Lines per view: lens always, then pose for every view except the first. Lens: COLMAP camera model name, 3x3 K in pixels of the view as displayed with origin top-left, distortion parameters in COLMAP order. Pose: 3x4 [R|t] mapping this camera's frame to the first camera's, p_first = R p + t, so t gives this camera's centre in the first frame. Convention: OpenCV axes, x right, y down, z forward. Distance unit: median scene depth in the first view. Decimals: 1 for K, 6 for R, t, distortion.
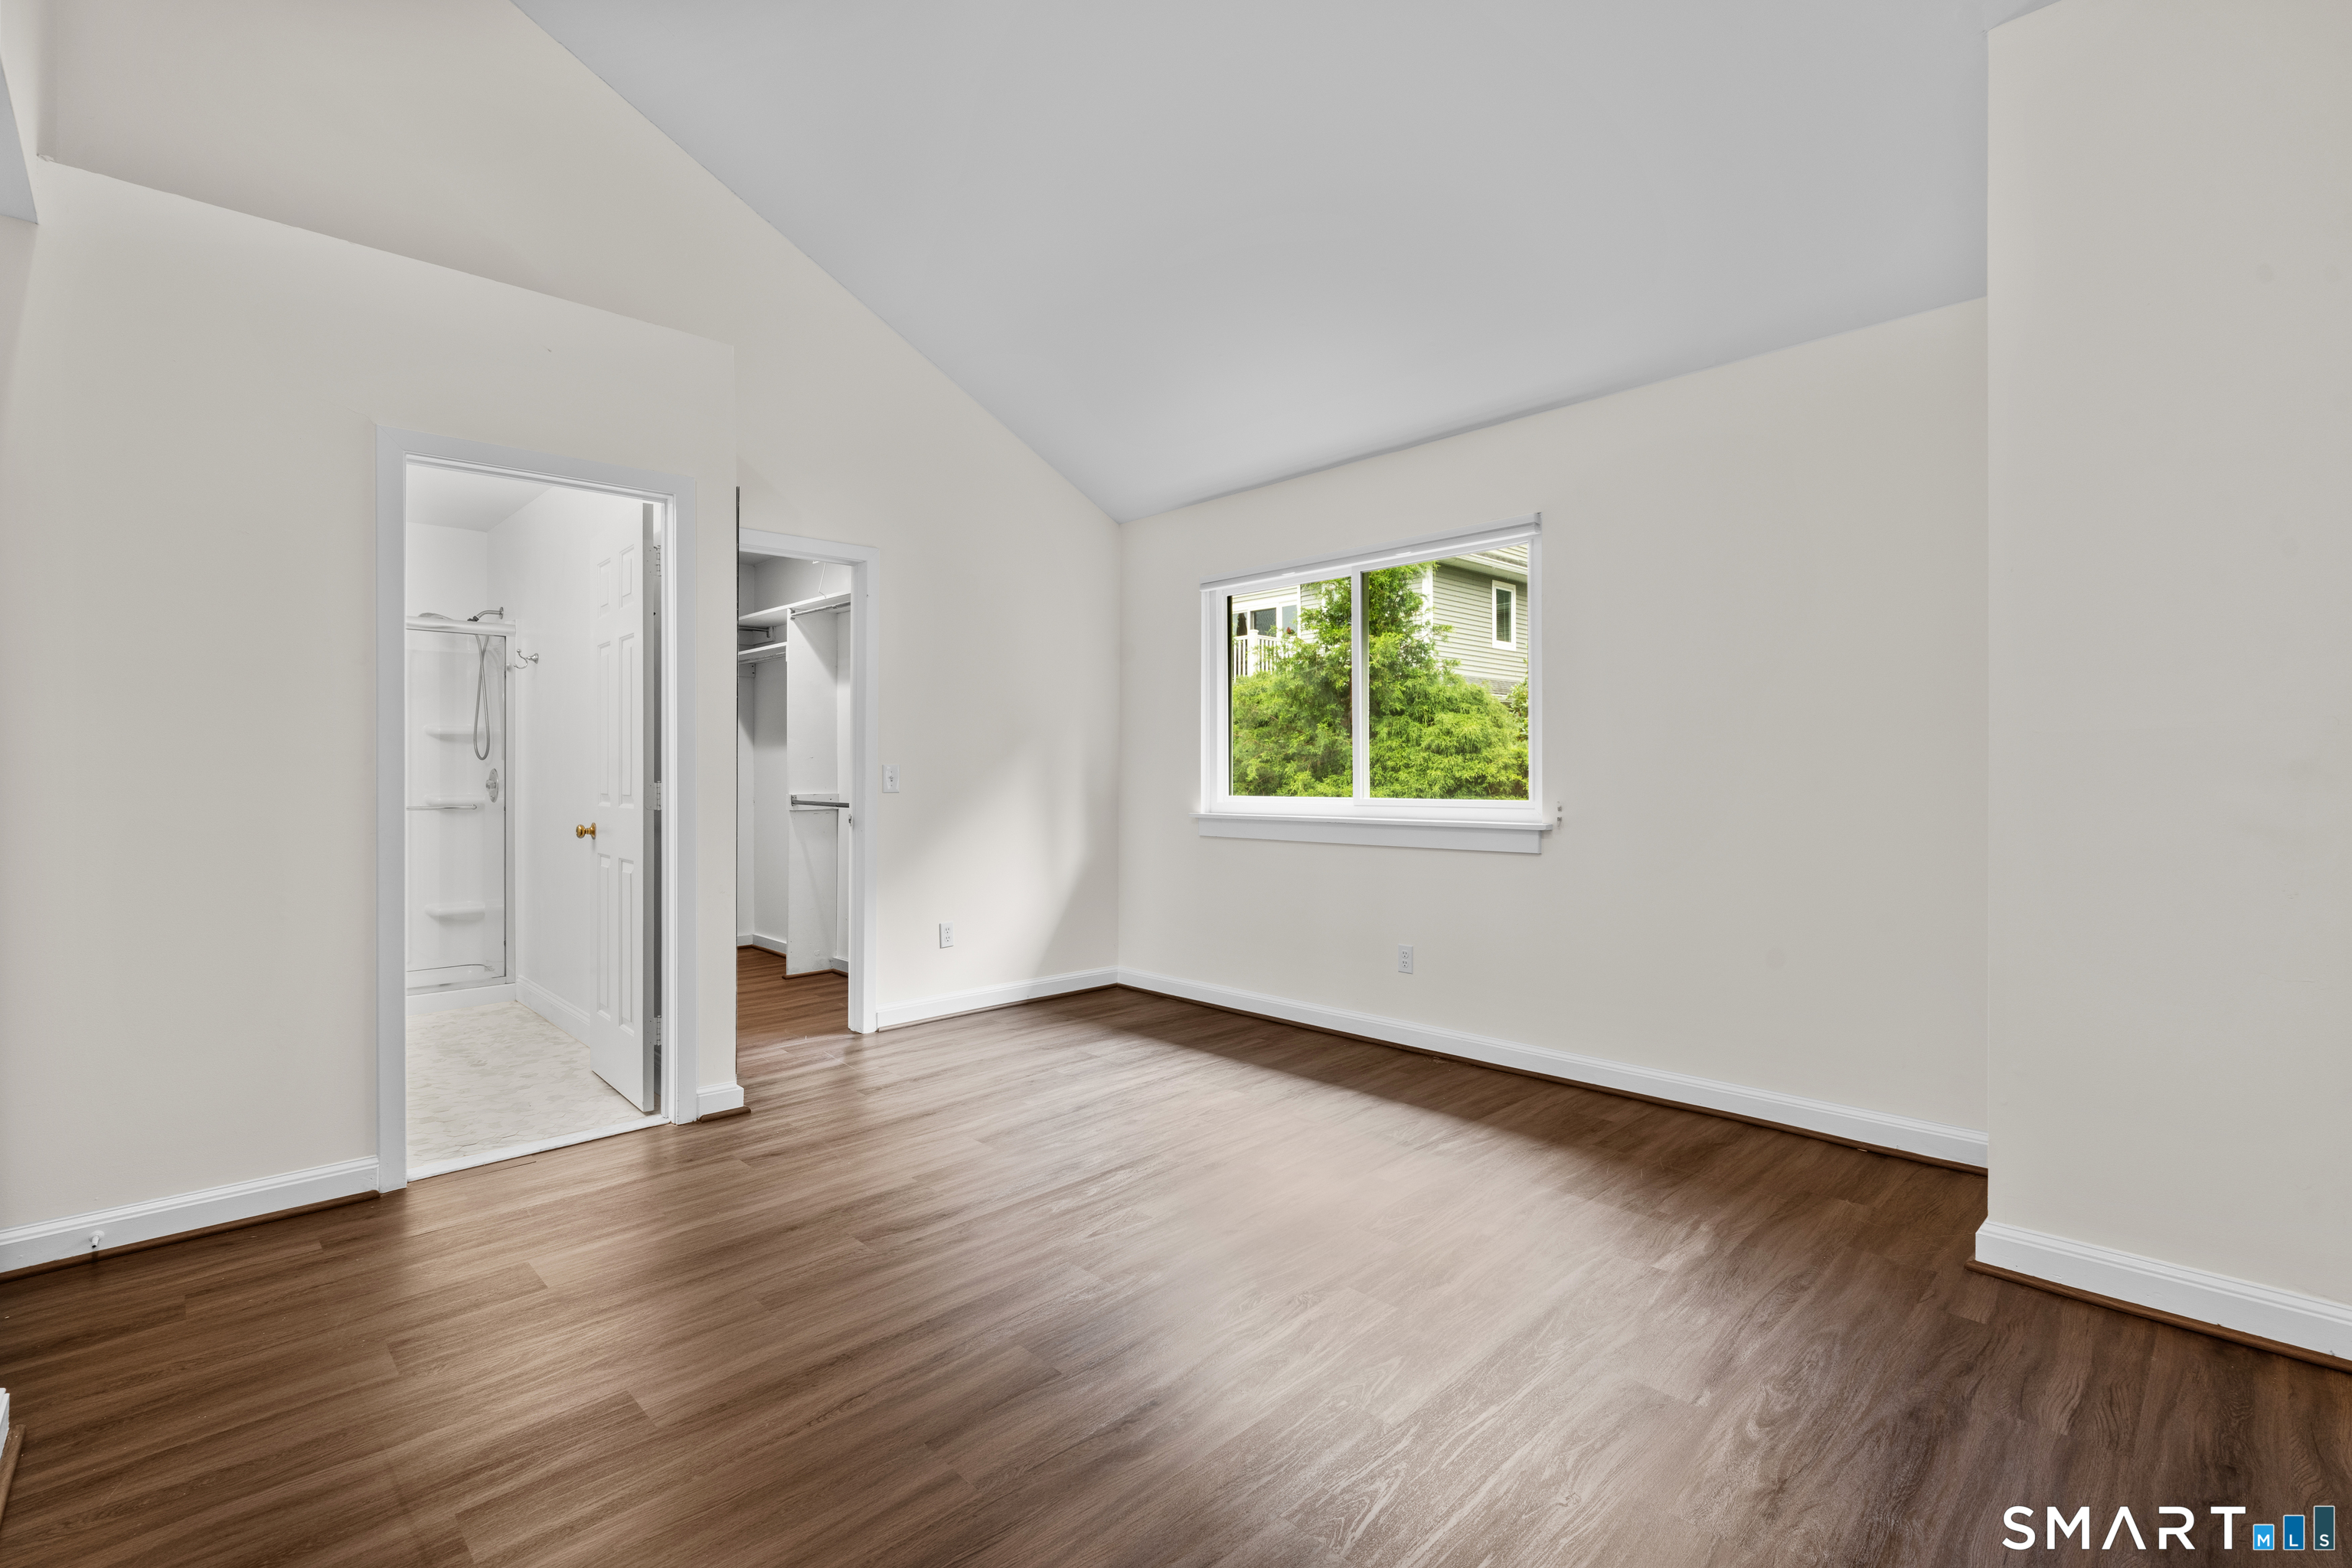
lens RADIAL K [[1052.1, 0, 1170.9], [0, 1052.1, 774.5], [0, 0, 1]] dist [-0.004941, 0.000309]
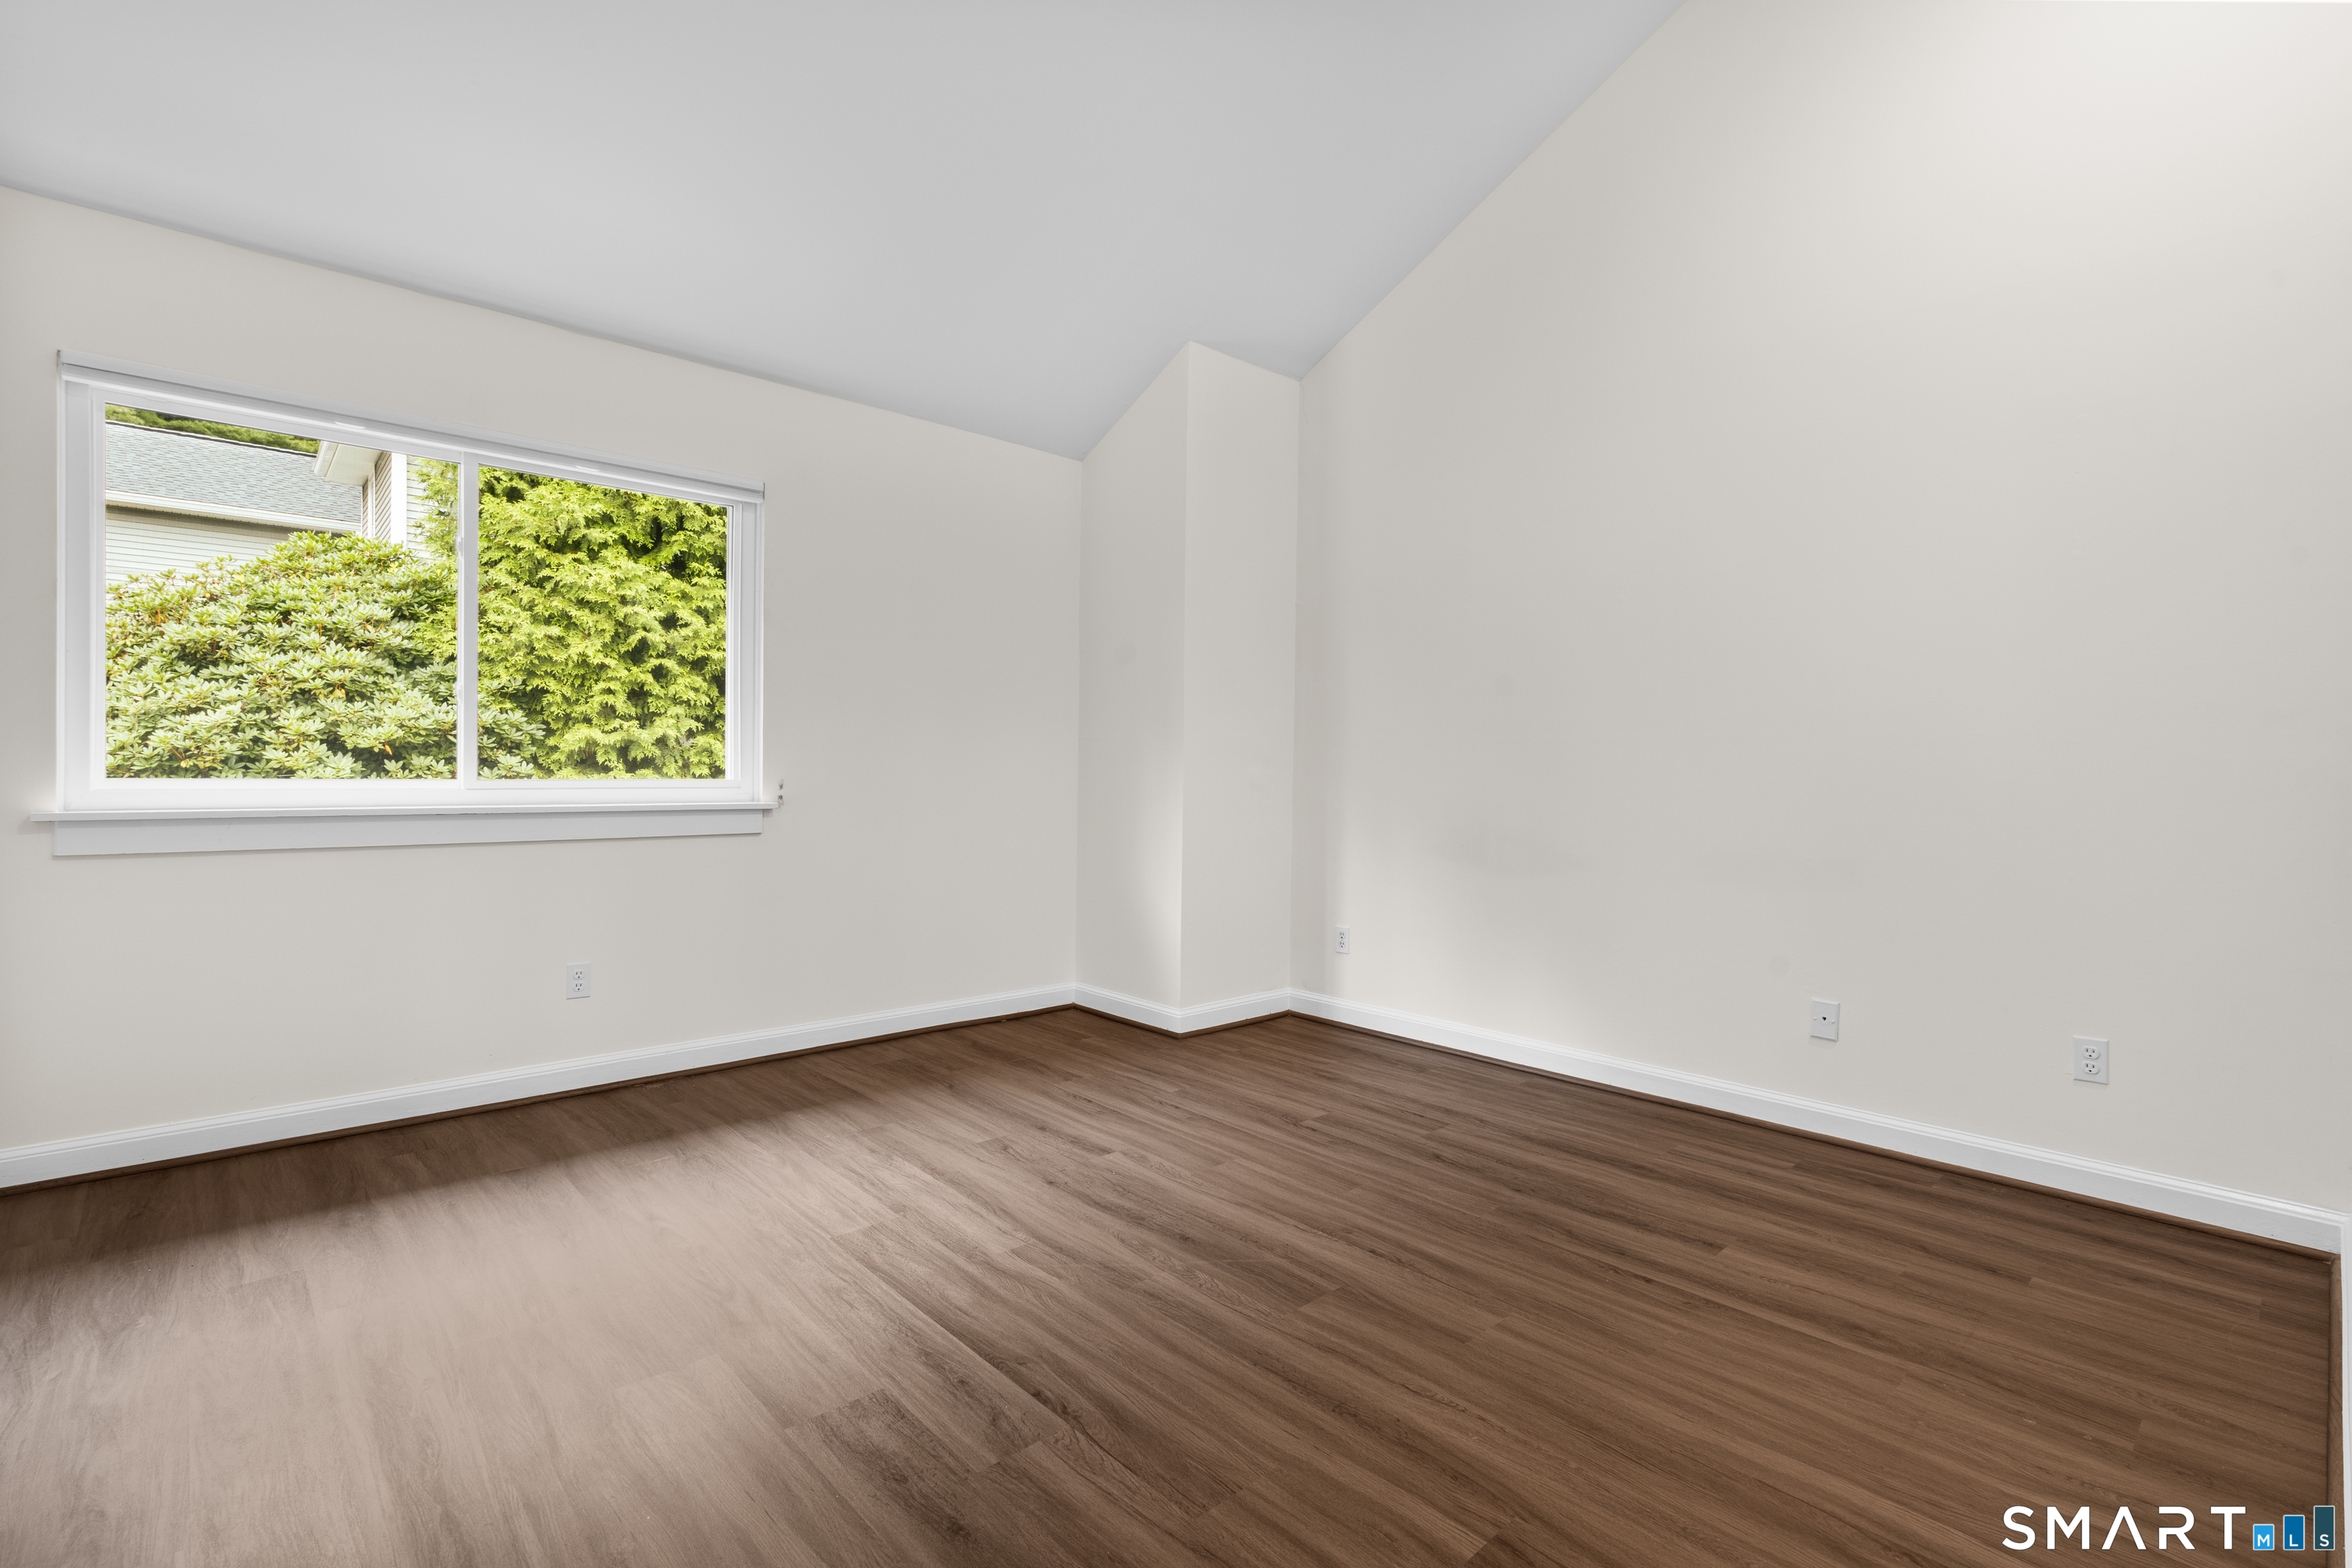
lens RADIAL K [[1062.2, 0, 1168.3], [0, 1062.2, 774.3], [0, 0, 1]] dist [-0.006432, 0.000875]
pose [[0.029557, -0.001406, 0.999562, -0.642636], [-0.012175, 0.999924, 0.001767, 0.013215], [-0.999489, -0.012222, 0.029538, 0.601582]]
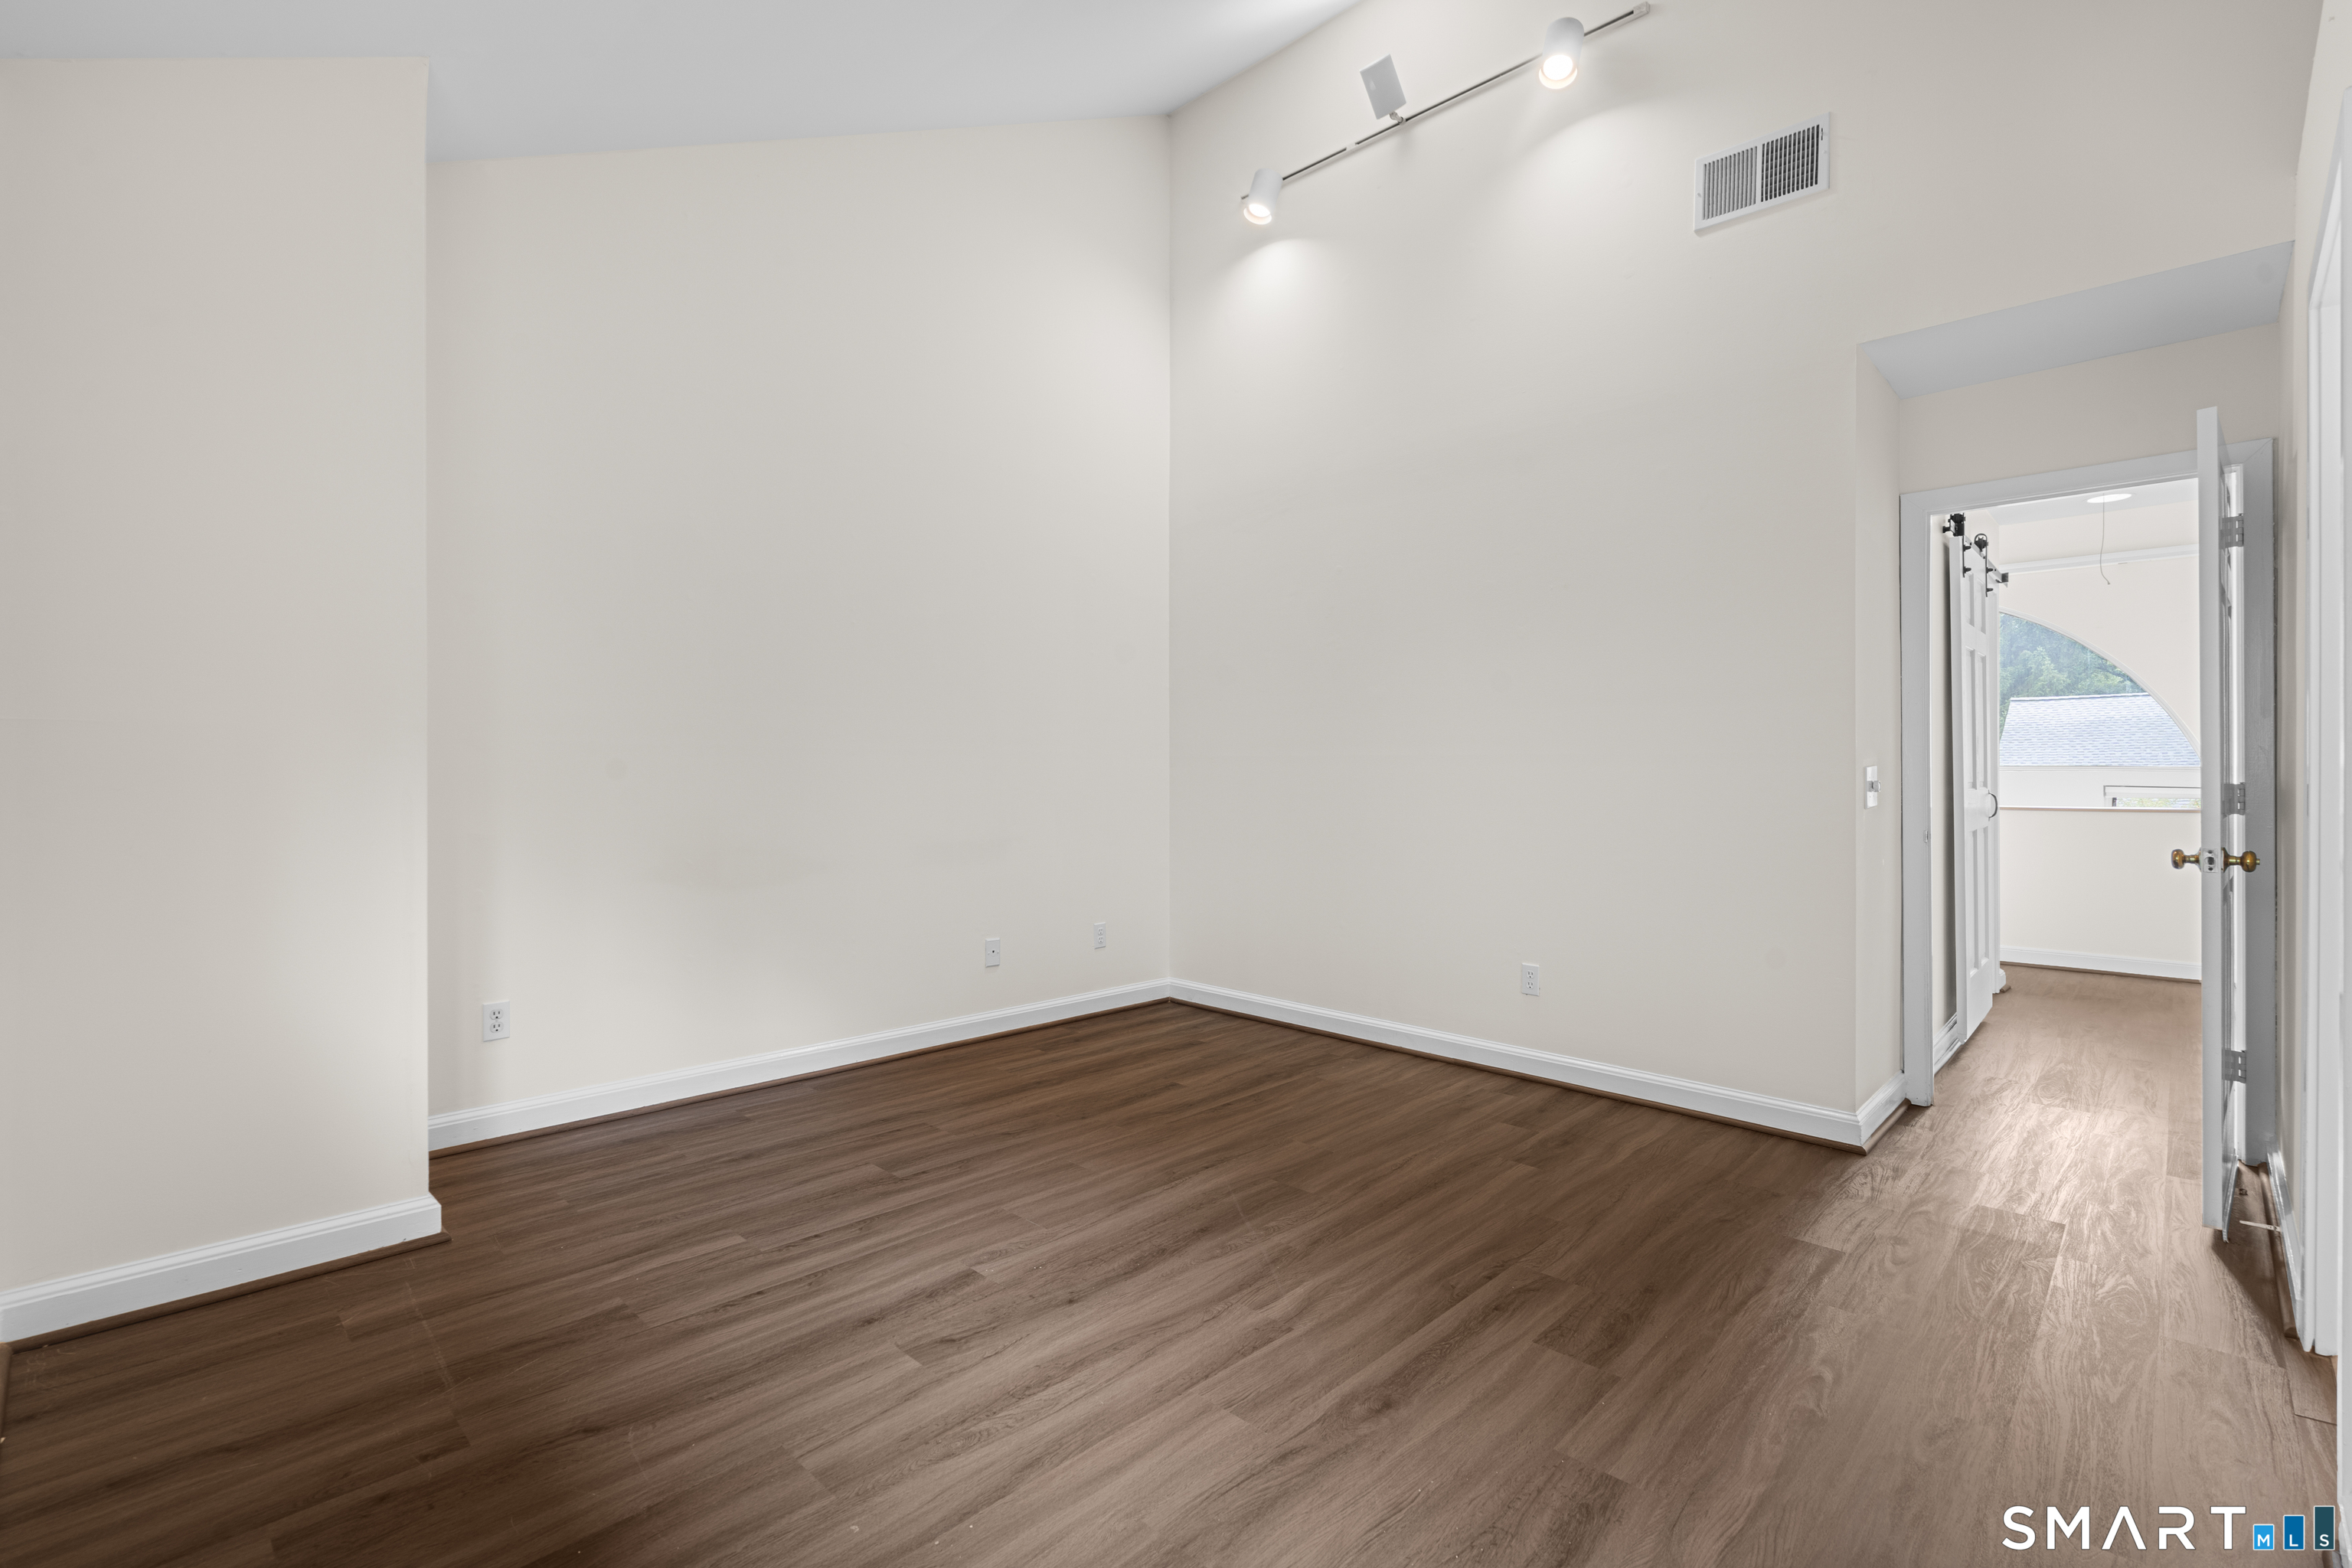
lens RADIAL K [[1062.2, 0, 1168.3], [0, 1062.2, 774.3], [0, 0, 1]] dist [-0.006432, 0.000875]
pose [[-0.999719, 0.000397, -0.023719, 0.043101], [0.000359, 0.999999, 0.001601, 0.002806], [0.023719, 0.001592, -0.999717, 1.288997]]
